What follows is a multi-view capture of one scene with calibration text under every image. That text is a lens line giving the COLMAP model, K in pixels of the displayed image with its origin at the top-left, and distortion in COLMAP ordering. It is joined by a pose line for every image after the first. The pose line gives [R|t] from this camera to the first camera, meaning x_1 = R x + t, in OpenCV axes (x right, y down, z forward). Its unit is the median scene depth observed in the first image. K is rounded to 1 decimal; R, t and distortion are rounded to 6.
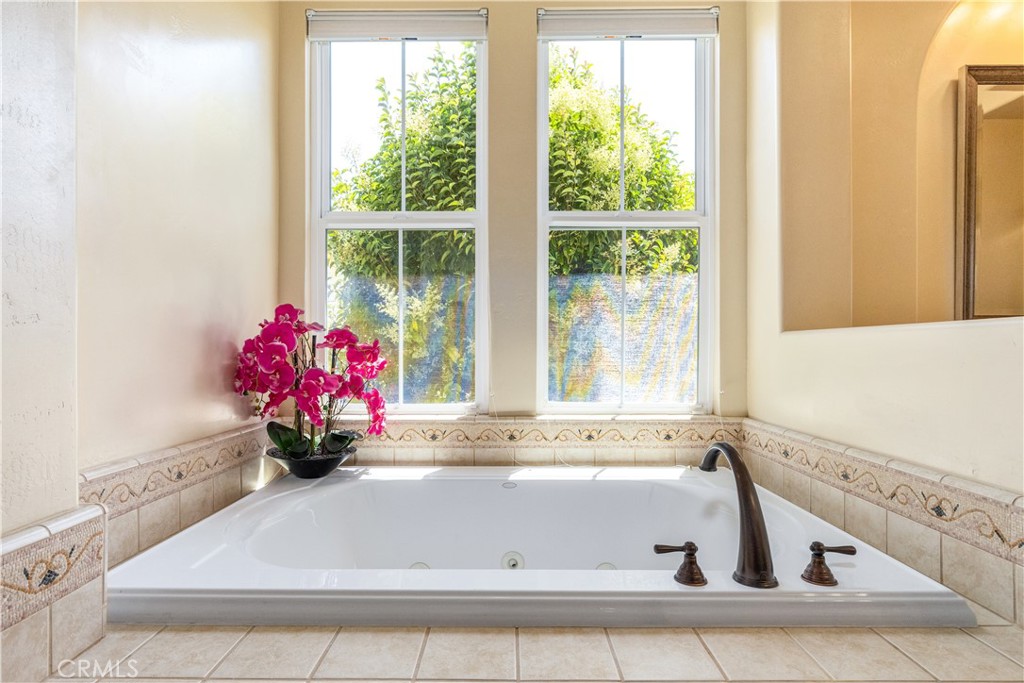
lens RADIAL K [[528.6, 0, 510.3], [0, 528.6, 351.7], [0, 0, 1]] dist [0.000828, -0.001489]
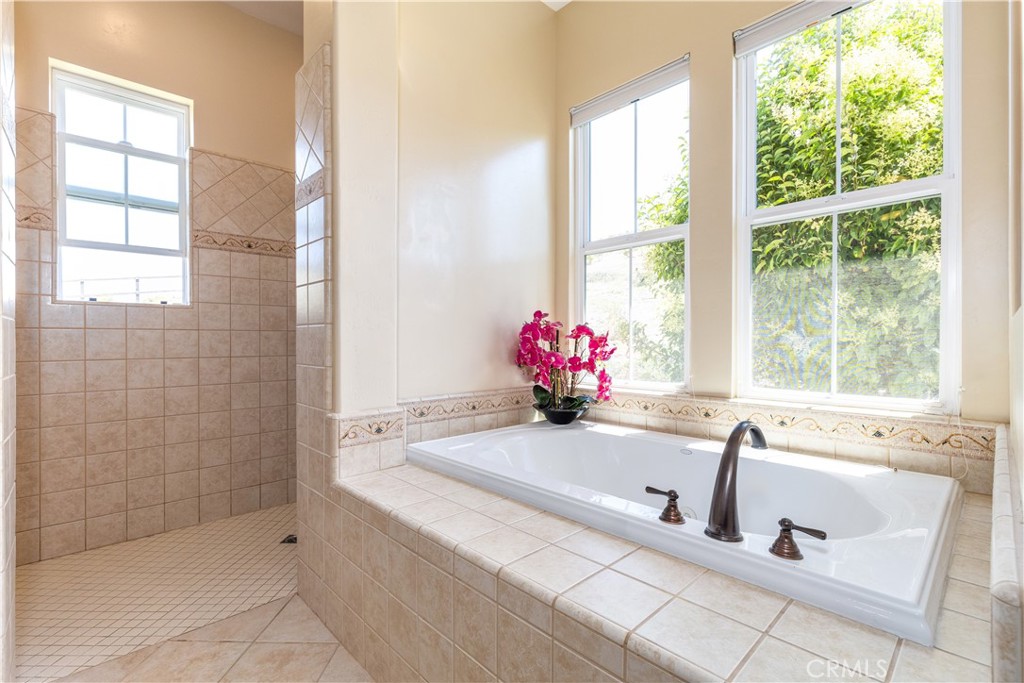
lens RADIAL K [[477.4, 0, 502.4], [0, 477.4, 340.9], [0, 0, 1]] dist [0.007893, -0.000577]
pose [[0.676335, -0.000424, -0.736594, 0.500937], [-0.000026, 1.000000, -0.000600, 0.000957], [0.736594, 0.000425, 0.676335, -0.043499]]
